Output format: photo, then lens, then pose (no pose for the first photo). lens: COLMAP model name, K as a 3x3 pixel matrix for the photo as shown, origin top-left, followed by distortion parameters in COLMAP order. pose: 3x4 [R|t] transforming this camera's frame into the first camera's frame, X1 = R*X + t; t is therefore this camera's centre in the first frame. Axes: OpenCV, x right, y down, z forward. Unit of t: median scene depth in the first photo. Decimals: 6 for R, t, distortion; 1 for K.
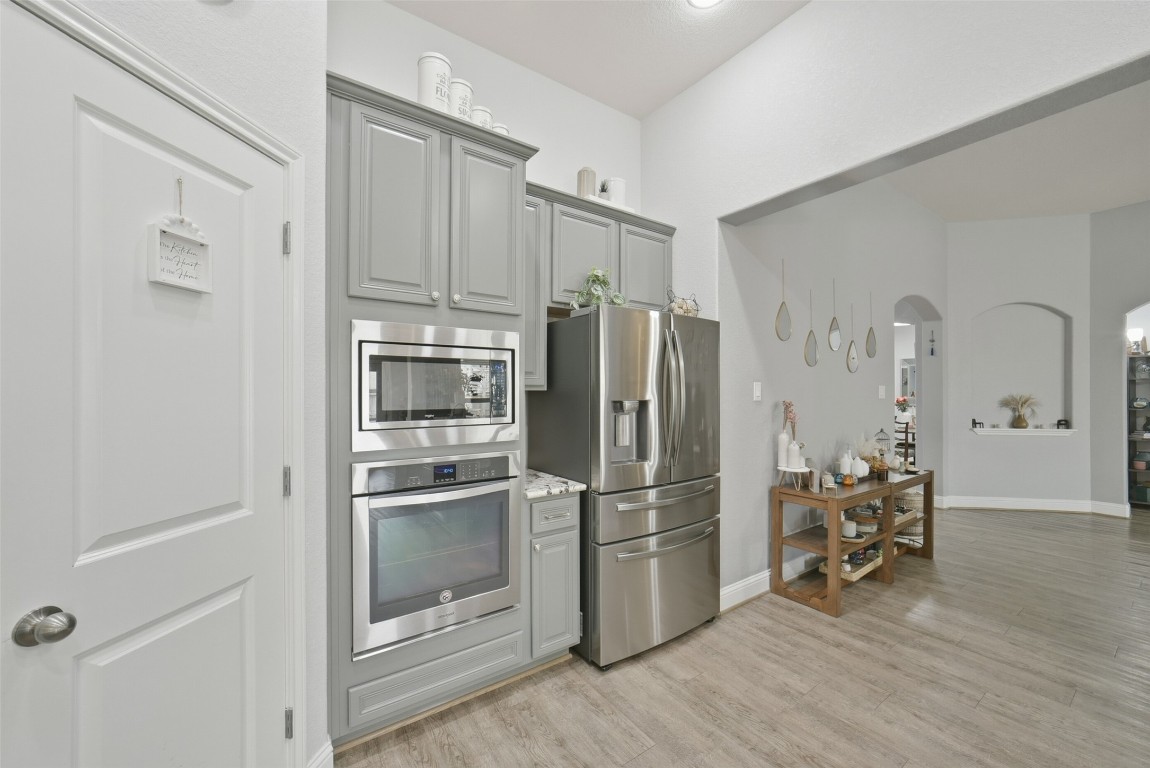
lens RADIAL K [[443.2, 0, 575.6], [0, 443.2, 389.8], [0, 0, 1]] dist [-0.009334, 0.000599]
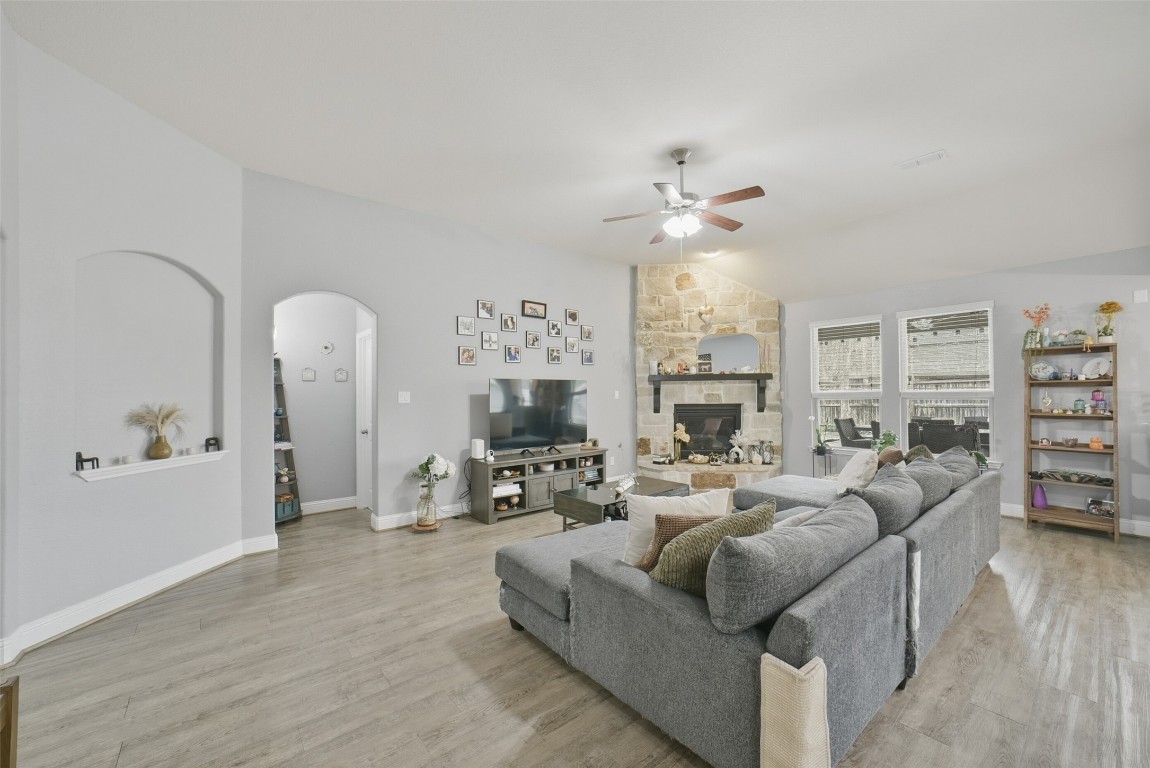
lens RADIAL K [[443.2, 0, 573.3], [0, 443.2, 385.9], [0, 0, 1]] dist [-0.009334, 0.000599]
pose [[-0.079038, 0.017851, 0.996712, 0.350470], [0.001661, 0.999841, -0.017776, -0.002446], [-0.996870, 0.000250, -0.079055, 0.470793]]
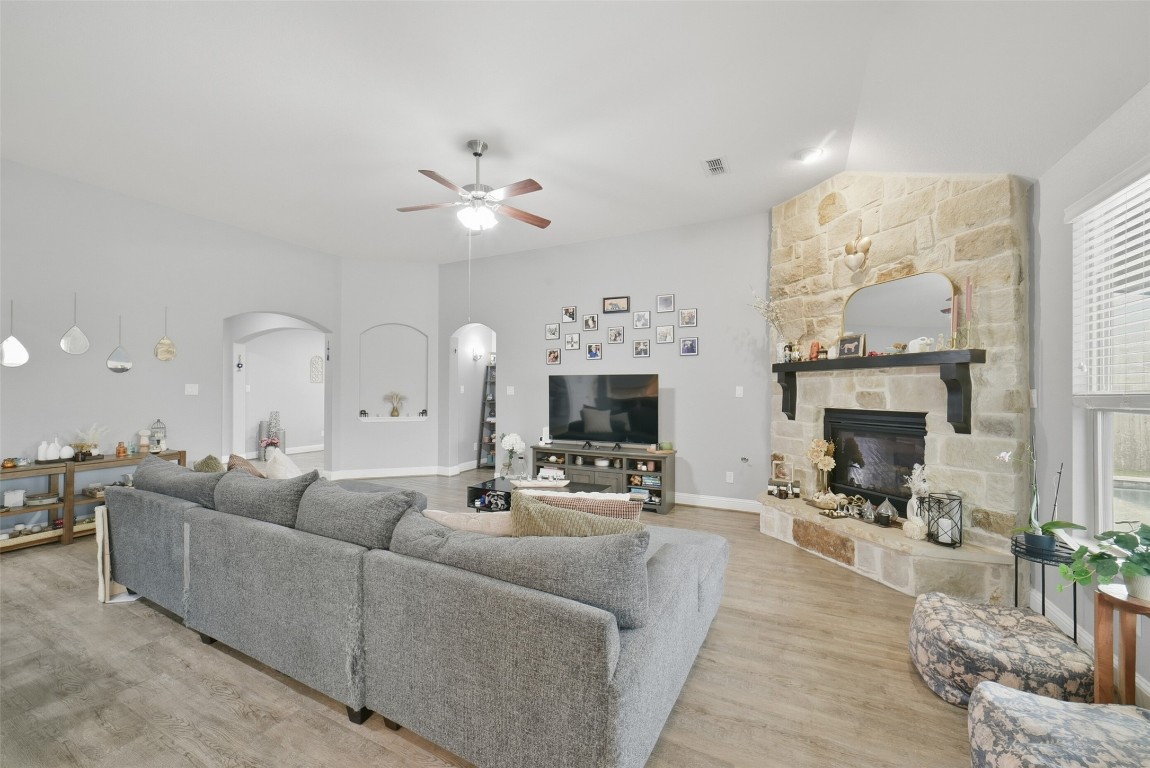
lens RADIAL K [[443.2, 0, 572.7], [0, 443.2, 380.8], [0, 0, 1]] dist [-0.009334, 0.000599]
pose [[0.879532, 0.014077, 0.475632, 0.848417], [-0.008269, 0.999864, -0.014302, -0.006639], [-0.475769, 0.008646, 0.879528, -0.457285]]
